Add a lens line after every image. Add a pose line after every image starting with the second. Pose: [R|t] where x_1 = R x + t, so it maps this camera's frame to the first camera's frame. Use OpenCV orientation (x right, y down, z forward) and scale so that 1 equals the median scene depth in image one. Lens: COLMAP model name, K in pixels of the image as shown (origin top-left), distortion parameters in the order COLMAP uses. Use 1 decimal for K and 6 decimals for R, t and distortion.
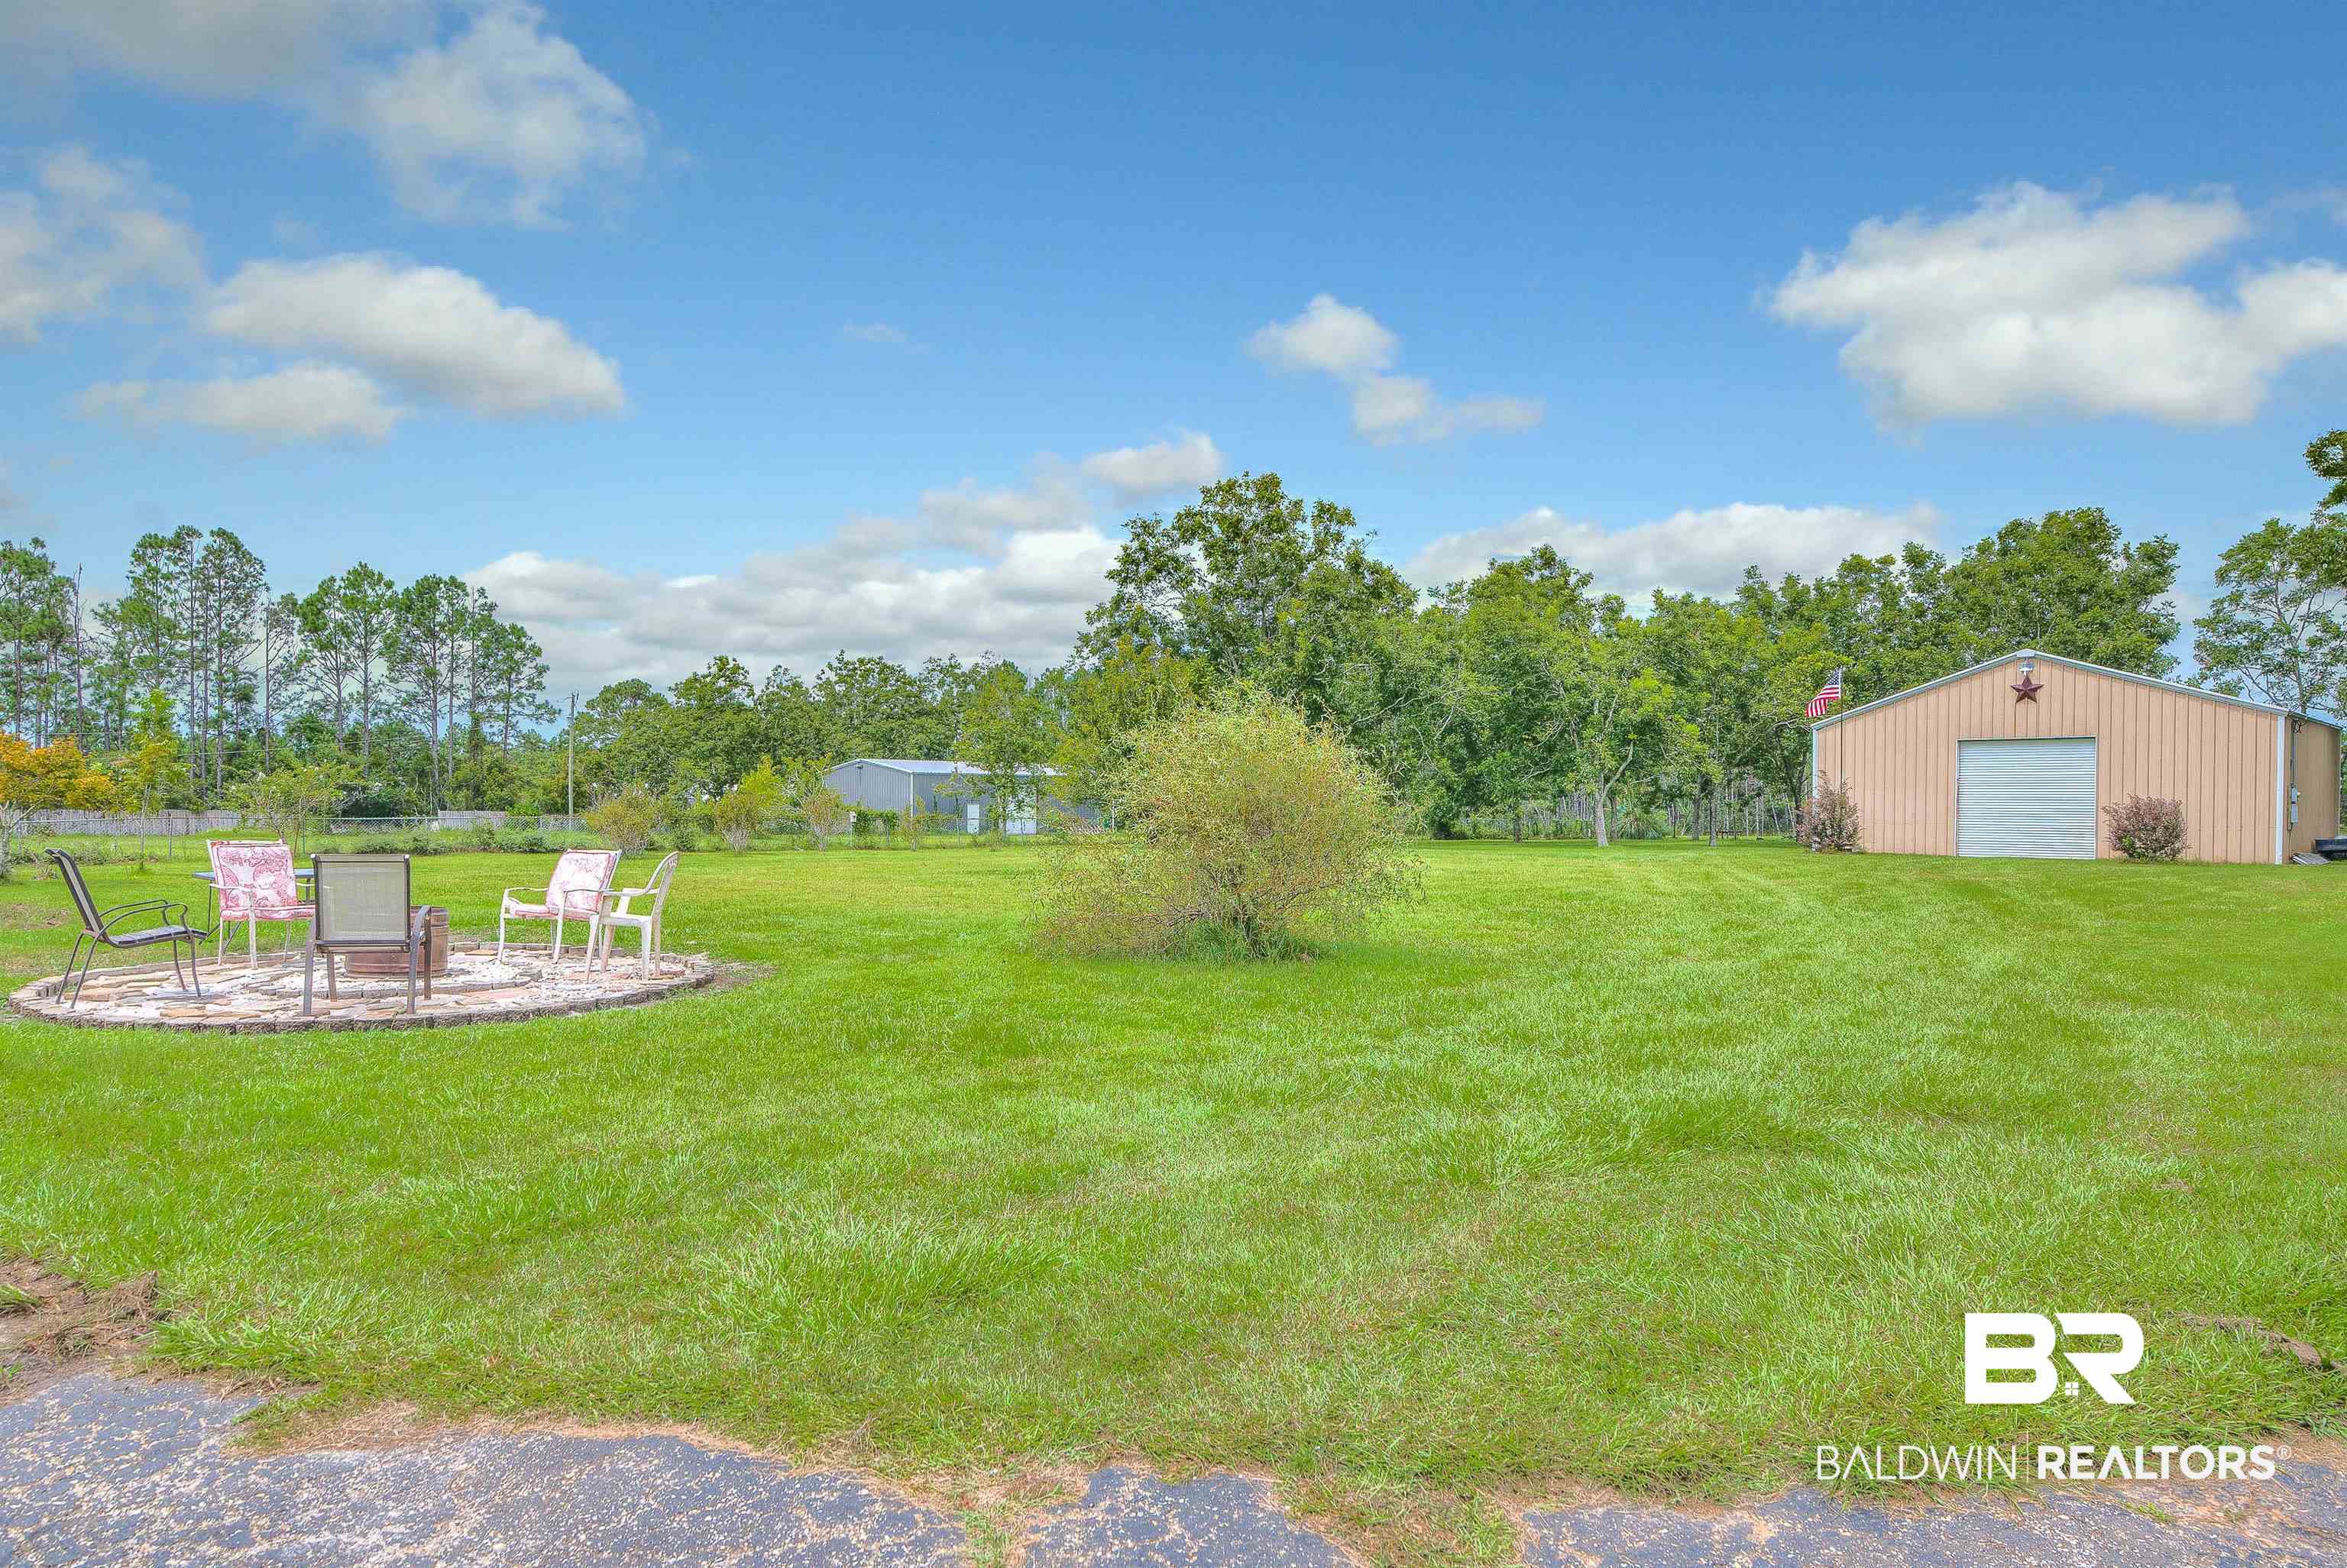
lens RADIAL K [[1423.7, 0, 1161.1], [0, 1423.7, 797.8], [0, 0, 1]] dist [-0.003788, -0.002386]
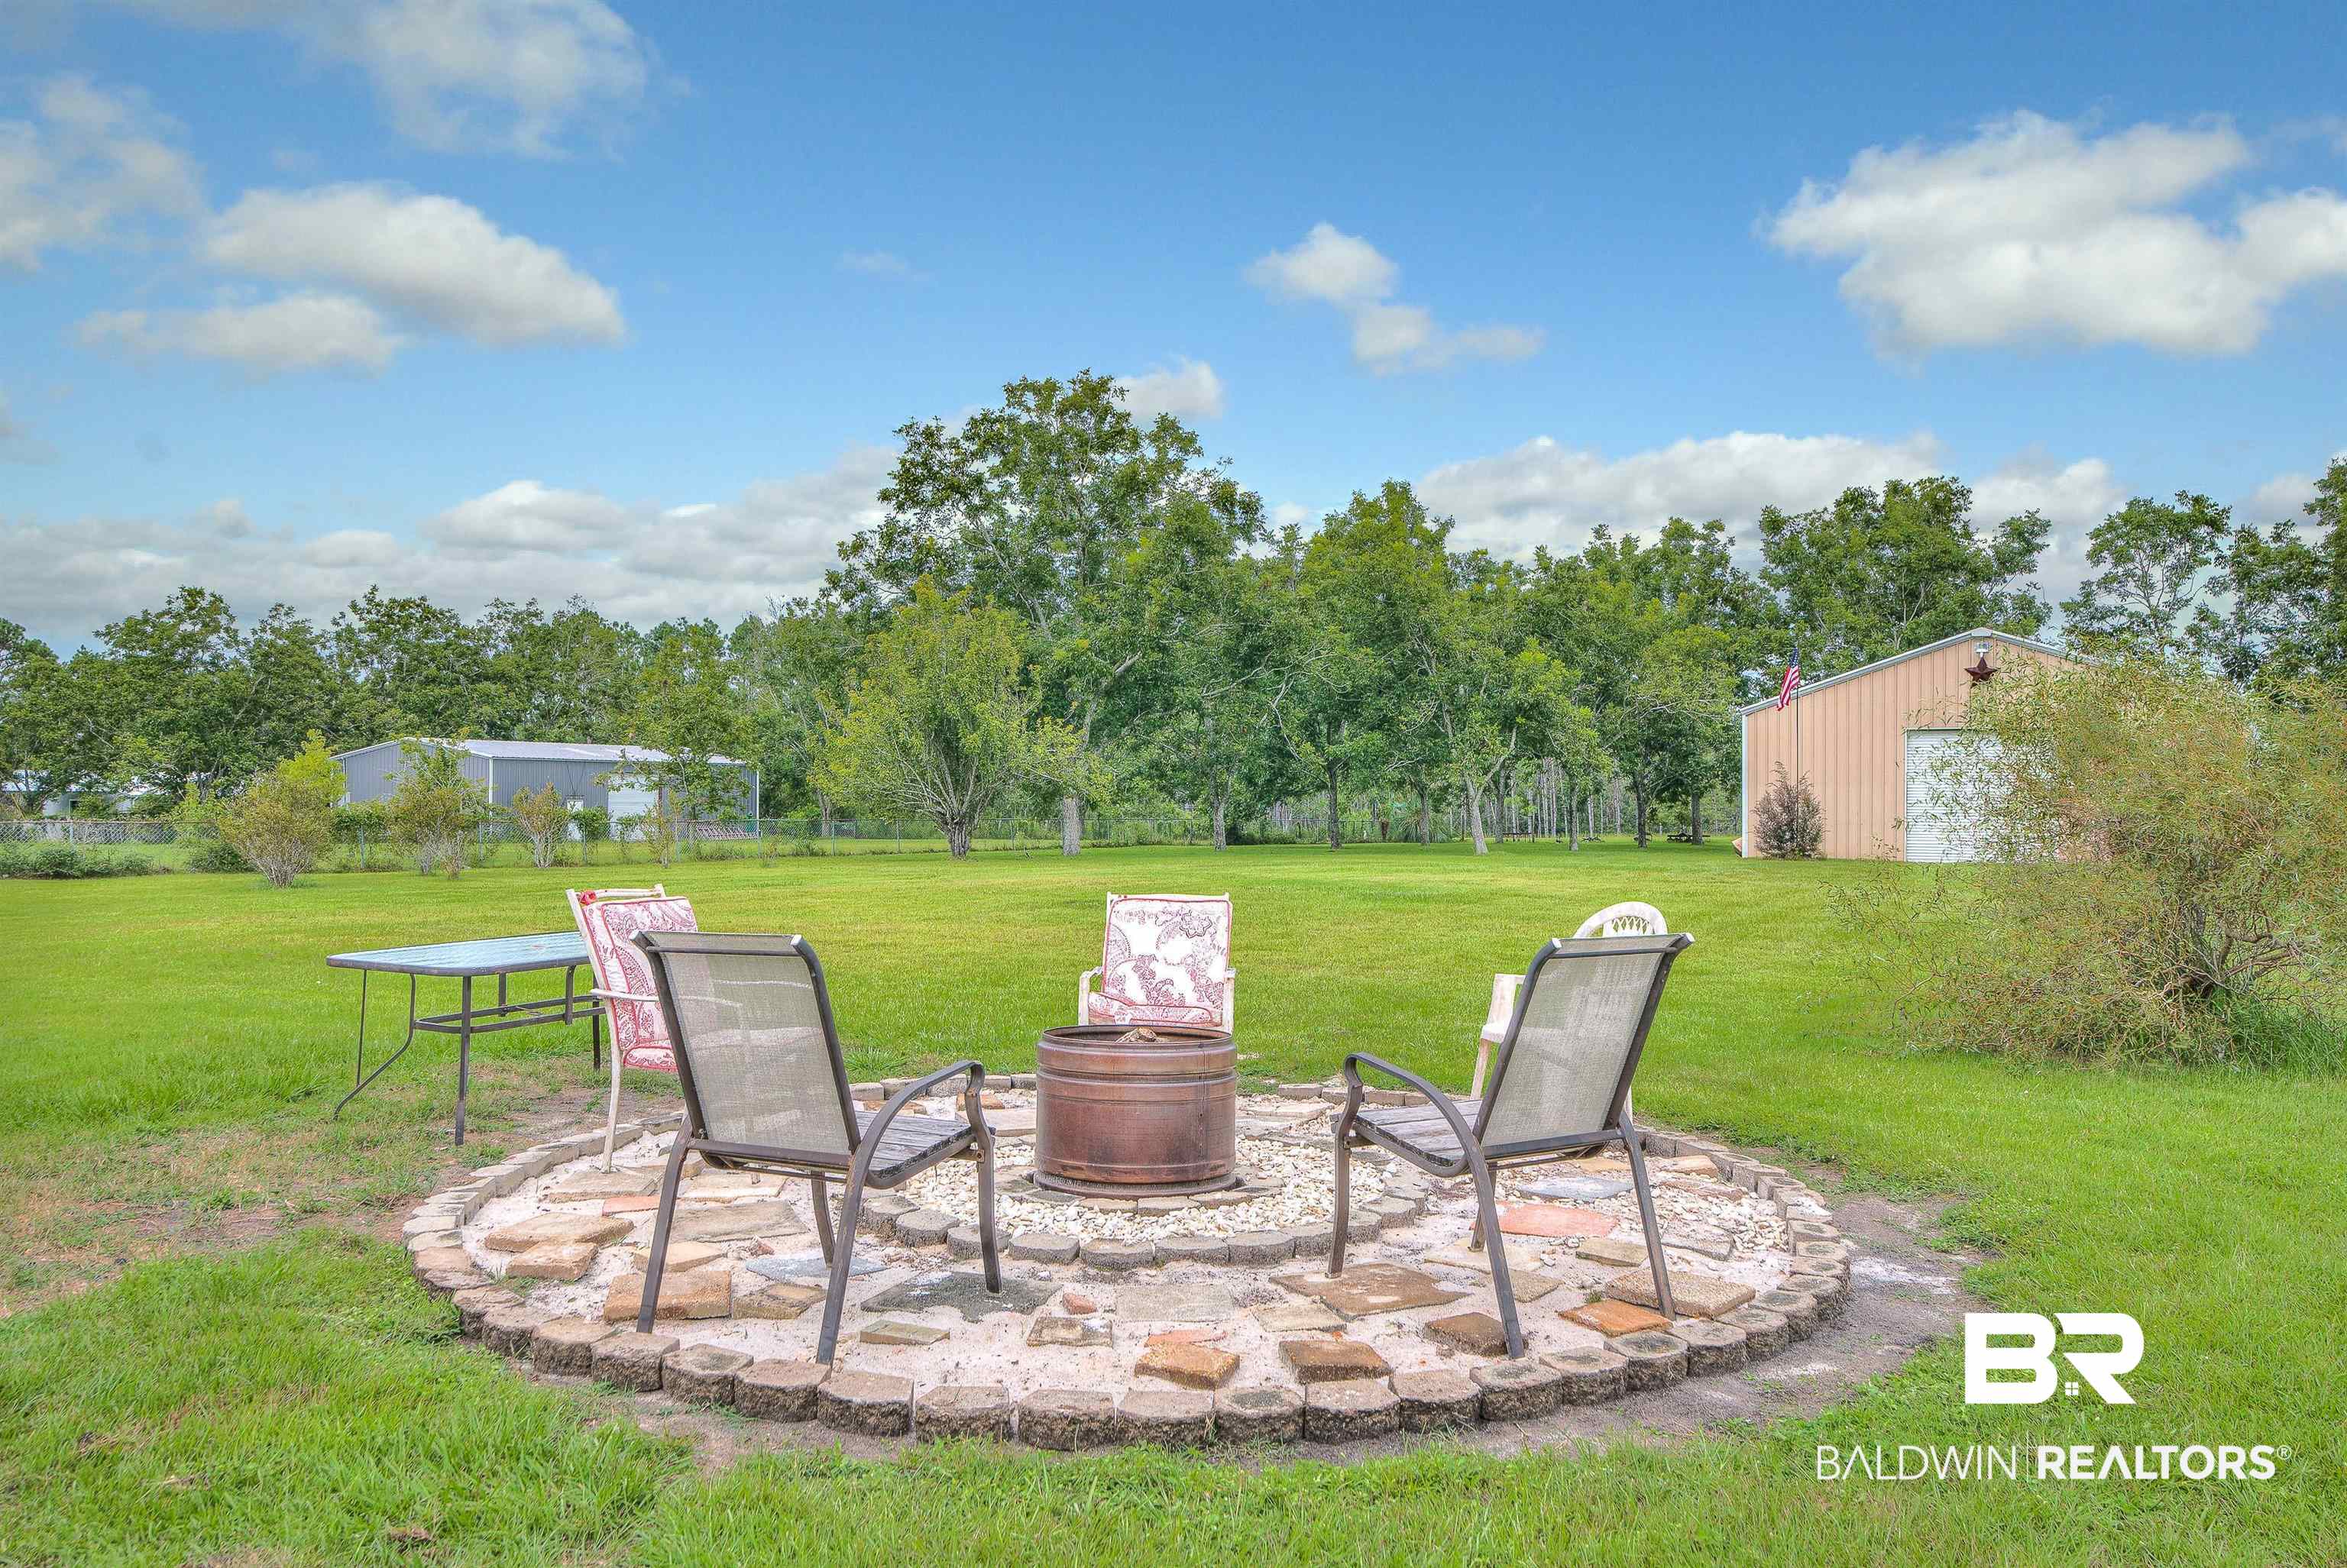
lens RADIAL K [[1739.8, 0, 1173.5], [0, 1739.8, 784.0], [0, 0, 1]] dist [0.002610, -0.001314]
pose [[0.959617, 0.004282, 0.281278, -0.144959], [-0.002604, 0.999977, -0.006341, 0.001071], [-0.281299, 0.005353, 0.959605, 0.076407]]
